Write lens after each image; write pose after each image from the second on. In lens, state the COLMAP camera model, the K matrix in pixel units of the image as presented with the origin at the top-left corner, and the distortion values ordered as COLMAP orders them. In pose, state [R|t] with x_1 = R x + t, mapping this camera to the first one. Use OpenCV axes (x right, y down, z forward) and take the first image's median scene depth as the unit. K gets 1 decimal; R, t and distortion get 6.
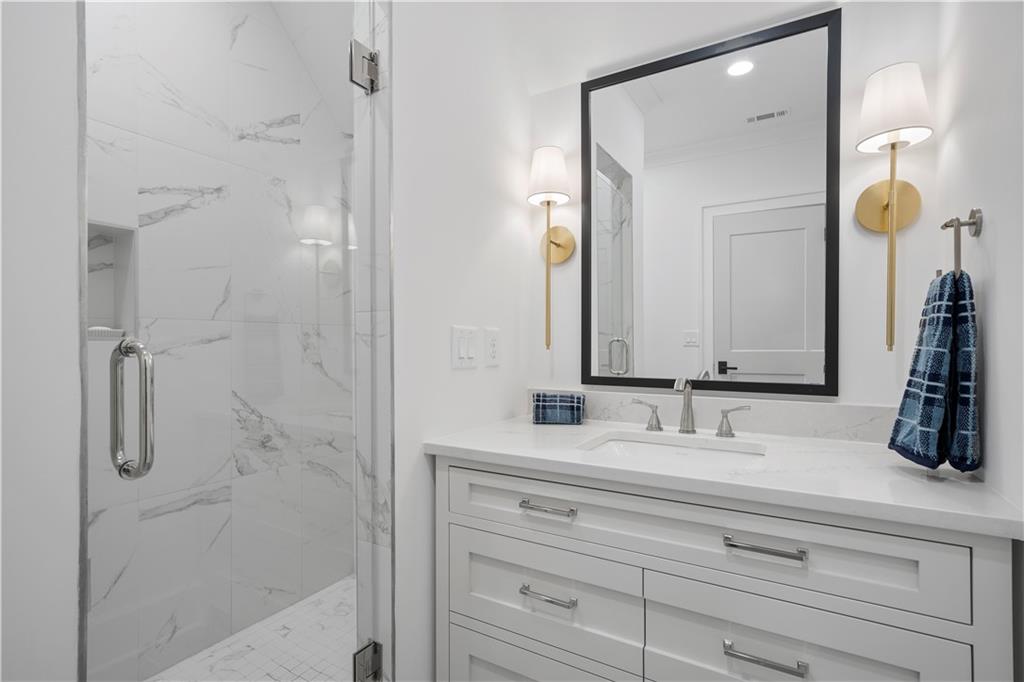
lens RADIAL K [[498.9, 0, 512.0], [0, 498.9, 341.0], [0, 0, 1]] dist [0.012819, -0.000072]
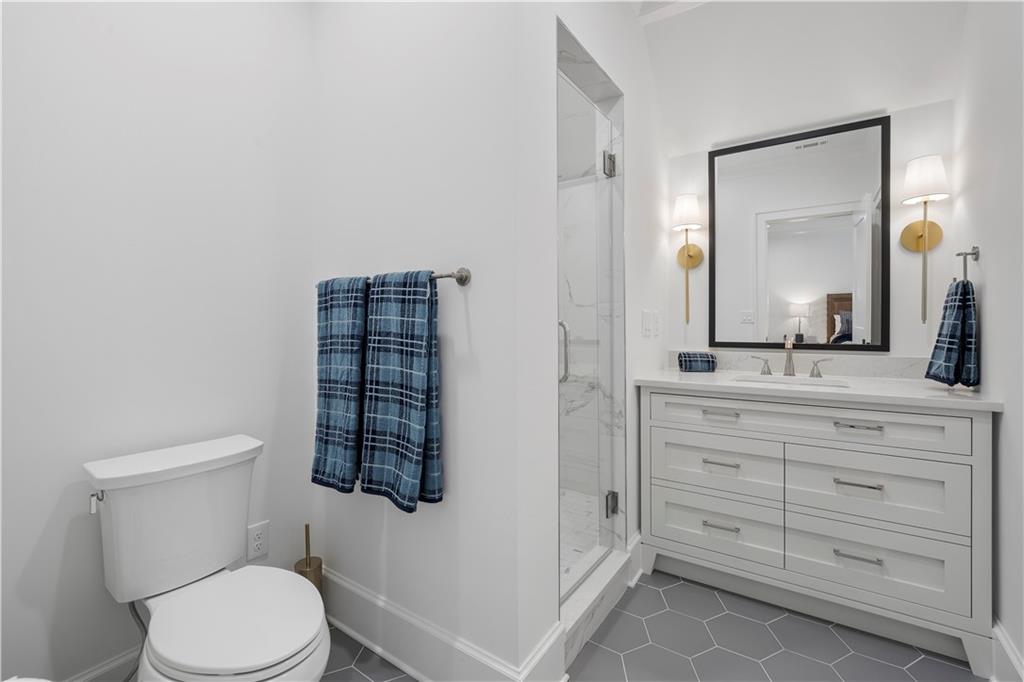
lens RADIAL K [[451.5, 0, 512.9], [0, 451.5, 322.5], [0, 0, 1]] dist [-0.000132, 0.000287]
pose [[0.997811, -0.005258, -0.065927, -0.570494], [0.005584, 0.999973, 0.004750, 0.001721], [0.065900, -0.005108, 0.997813, -0.655465]]
